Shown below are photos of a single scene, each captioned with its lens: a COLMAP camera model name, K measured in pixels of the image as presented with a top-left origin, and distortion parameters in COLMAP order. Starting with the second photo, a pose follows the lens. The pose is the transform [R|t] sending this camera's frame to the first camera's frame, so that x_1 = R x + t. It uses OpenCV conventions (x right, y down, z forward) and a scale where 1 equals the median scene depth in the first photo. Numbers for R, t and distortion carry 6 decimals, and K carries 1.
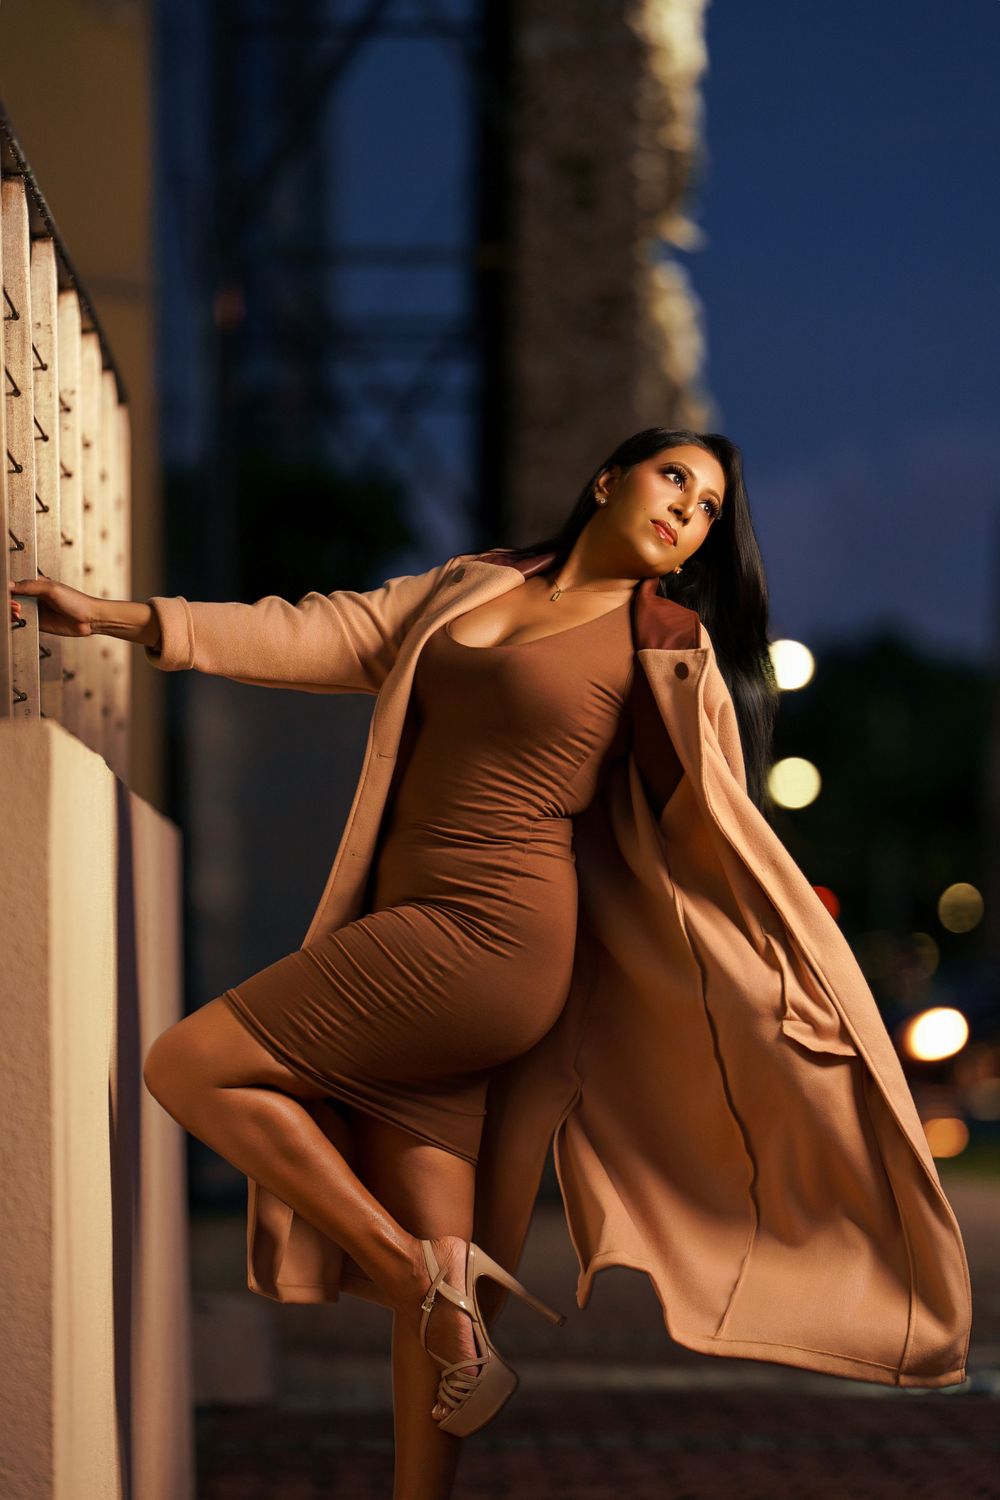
lens RADIAL K [[6362.1, 0, 497.1], [0, 6362.1, 746.7], [0, 0, 1]] dist [0.495814, 0.000000]
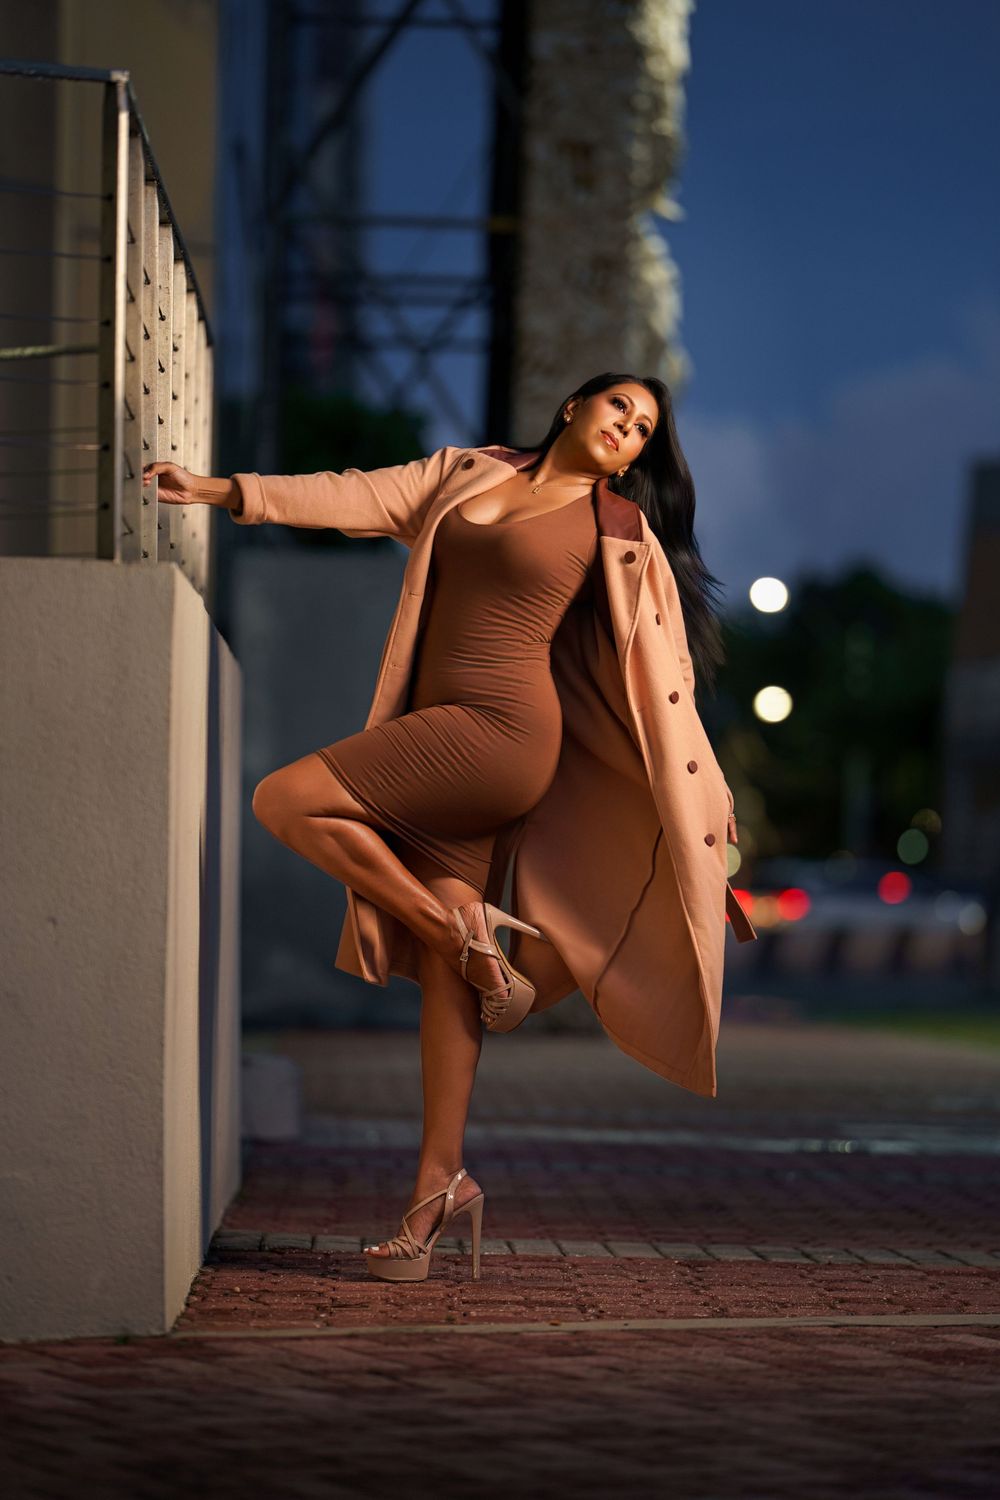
lens RADIAL K [[6362.1, 0, 487.7], [0, 6362.1, 746.1], [0, 0, 1]] dist [0.495814, 0.000000]
pose [[0.999454, 0.033003, -0.001550, 0.002103], [-0.032990, 0.999424, 0.008001, 0.014835], [0.001813, -0.007945, 0.999967, -0.263911]]
